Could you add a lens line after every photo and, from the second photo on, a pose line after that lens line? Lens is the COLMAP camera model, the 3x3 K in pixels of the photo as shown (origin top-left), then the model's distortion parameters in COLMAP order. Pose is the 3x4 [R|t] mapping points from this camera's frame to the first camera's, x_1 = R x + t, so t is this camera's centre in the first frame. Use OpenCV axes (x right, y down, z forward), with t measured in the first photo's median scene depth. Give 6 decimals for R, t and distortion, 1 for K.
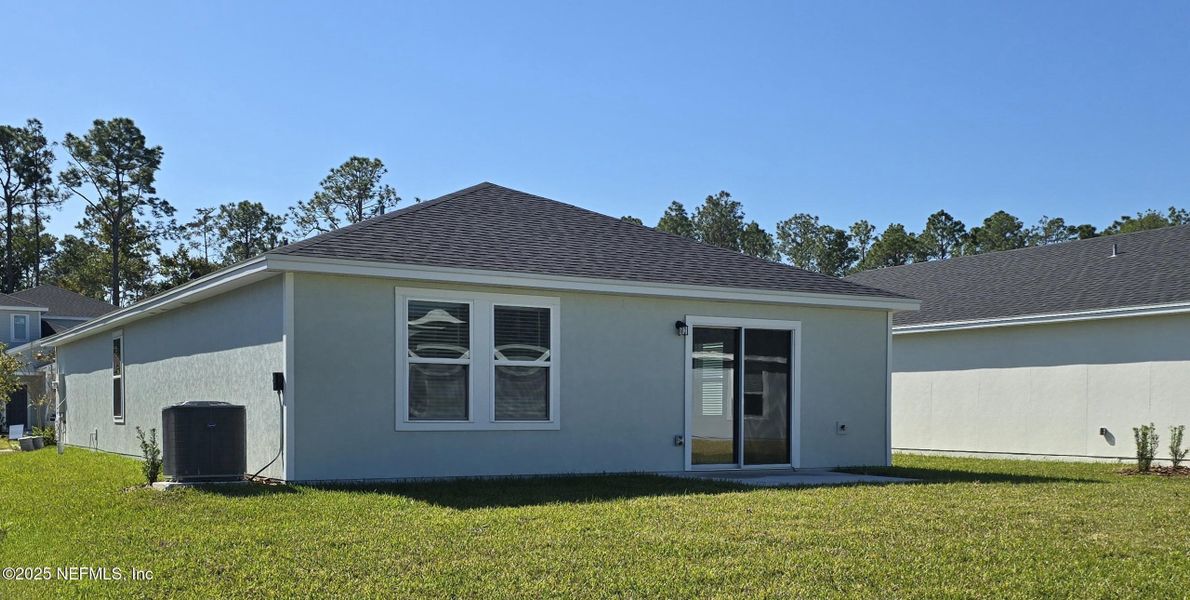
lens RADIAL K [[1314.4, 0, 595.0], [0, 1314.4, 300.0], [0, 0, 1]] dist [0.093432, 0.003343]
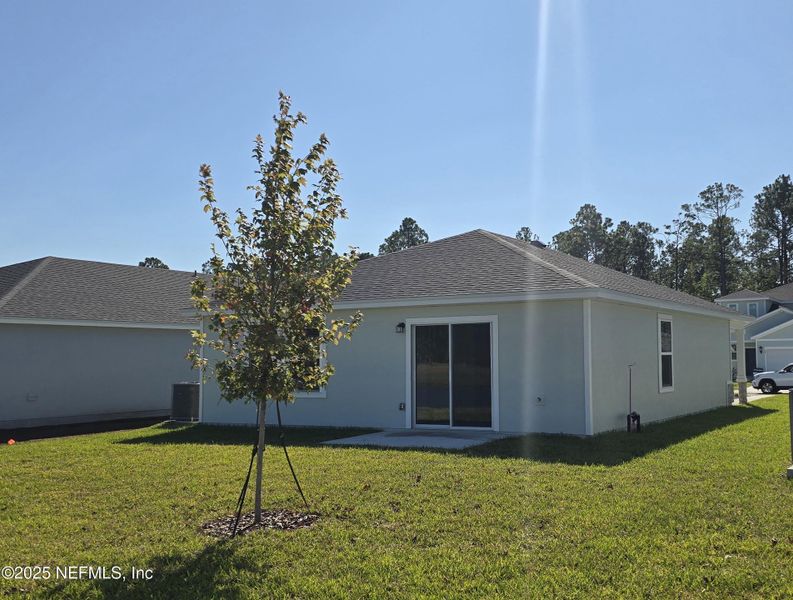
lens RADIAL K [[819.8, 0, 396.5], [0, 819.8, 300.0], [0, 0, 1]] dist [0.101417, -0.005324]
pose [[0.447460, -0.075123, -0.891143, 0.164080], [0.090610, 0.995146, -0.038393, 0.004674], [0.889702, -0.063567, 0.452095, 0.112287]]
